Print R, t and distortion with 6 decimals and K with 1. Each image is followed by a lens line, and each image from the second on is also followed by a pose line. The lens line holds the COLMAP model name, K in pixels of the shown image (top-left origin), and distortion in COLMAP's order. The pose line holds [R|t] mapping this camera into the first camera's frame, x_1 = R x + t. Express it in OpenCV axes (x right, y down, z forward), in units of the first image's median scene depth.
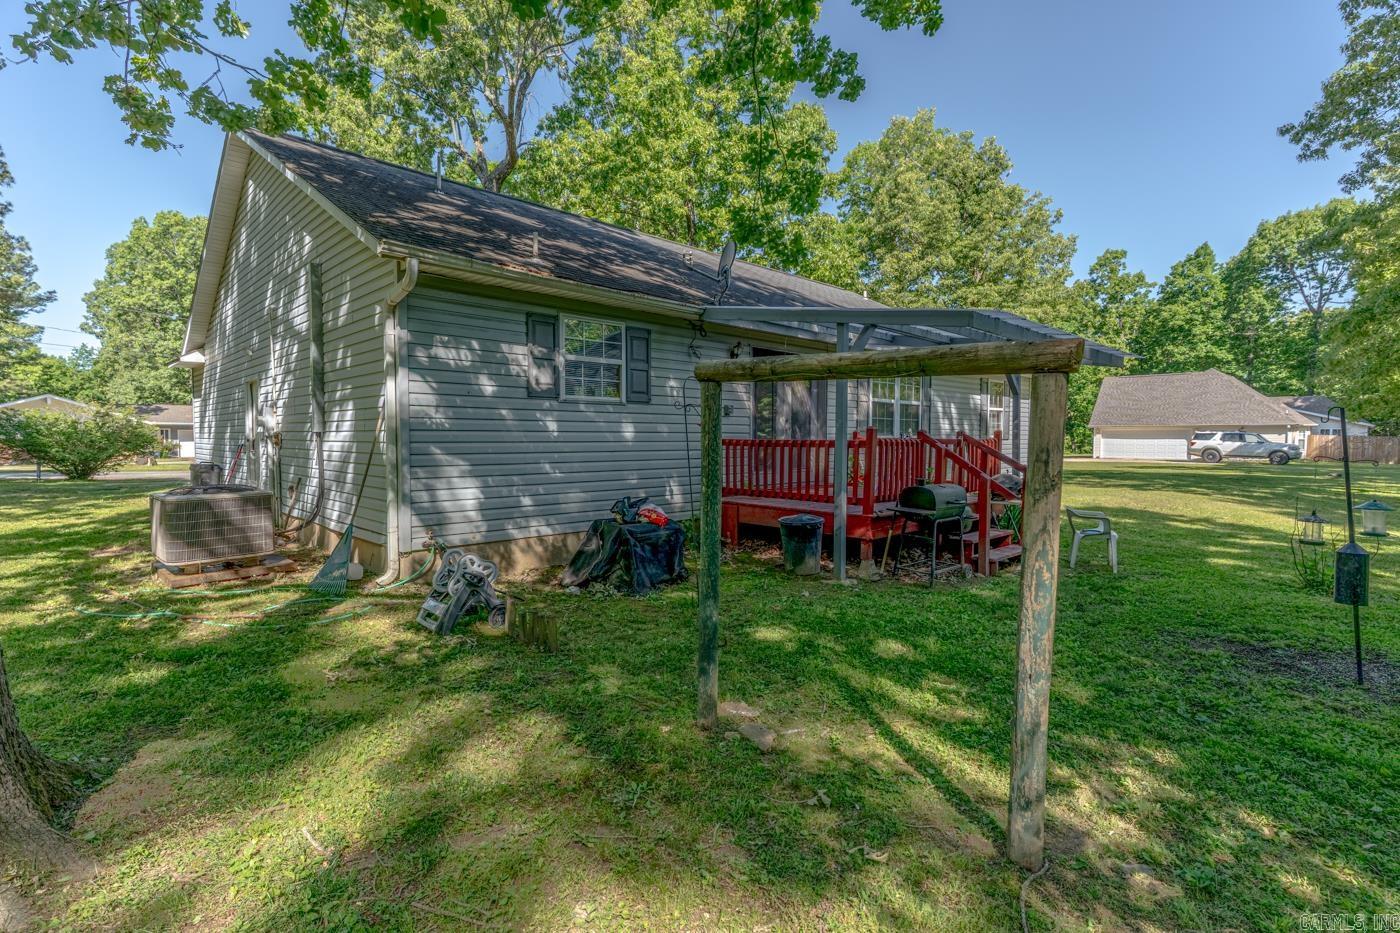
lens RADIAL K [[667.5, 0, 699.3], [0, 667.5, 452.5], [0, 0, 1]] dist [-0.000724, -0.000203]
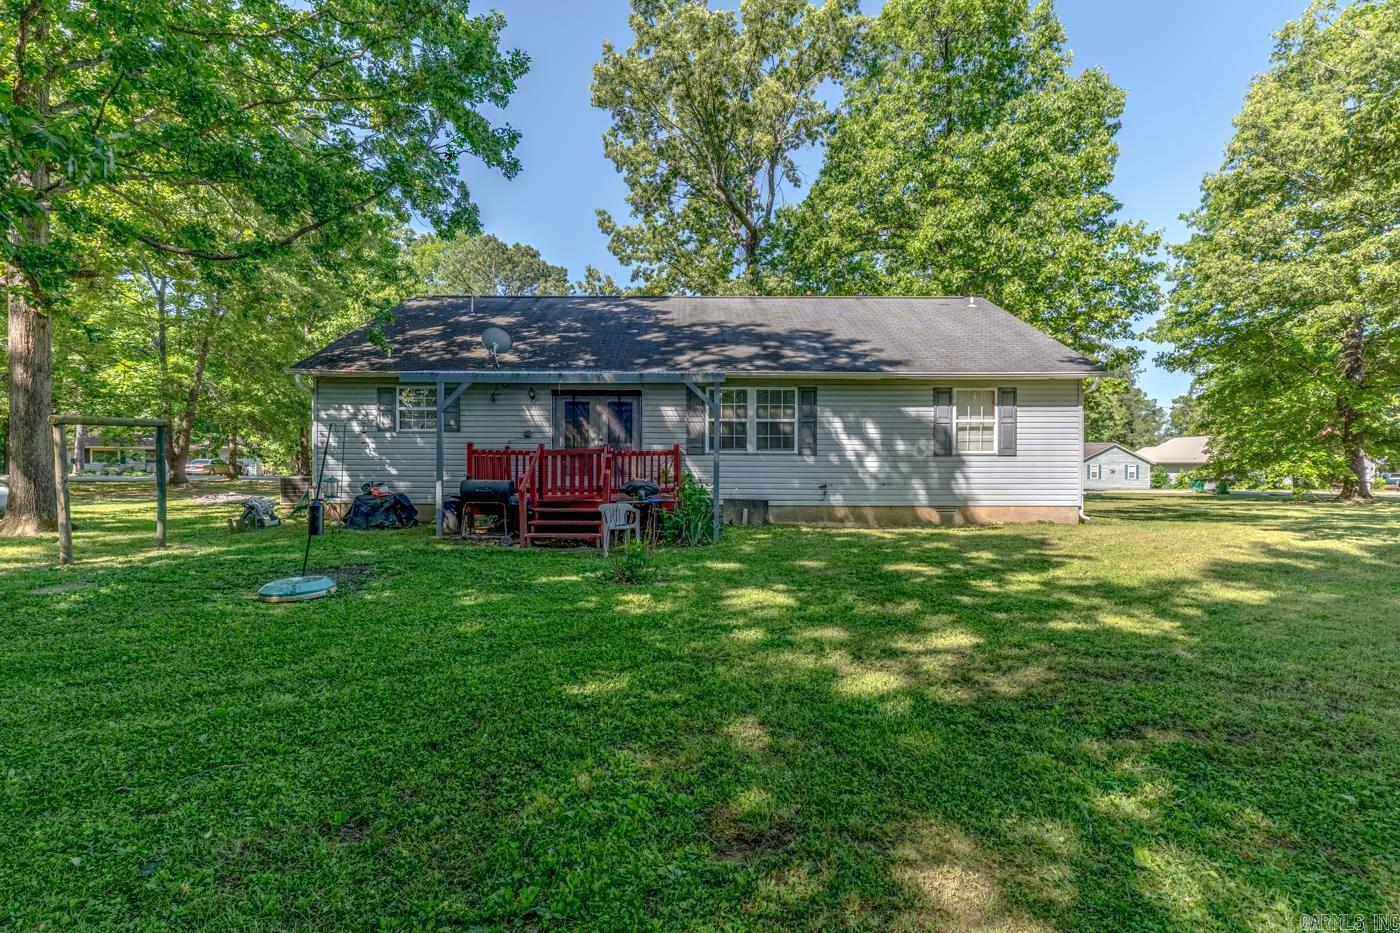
lens RADIAL K [[667.5, 0, 699.3], [0, 667.5, 452.5], [0, 0, 1]] dist [-0.000724, -0.000203]
pose [[0.705397, -0.001100, -0.708811, 1.624494], [-0.017533, 0.999666, -0.019000, -0.000194], [0.708595, 0.025830, 0.705142, 0.263255]]
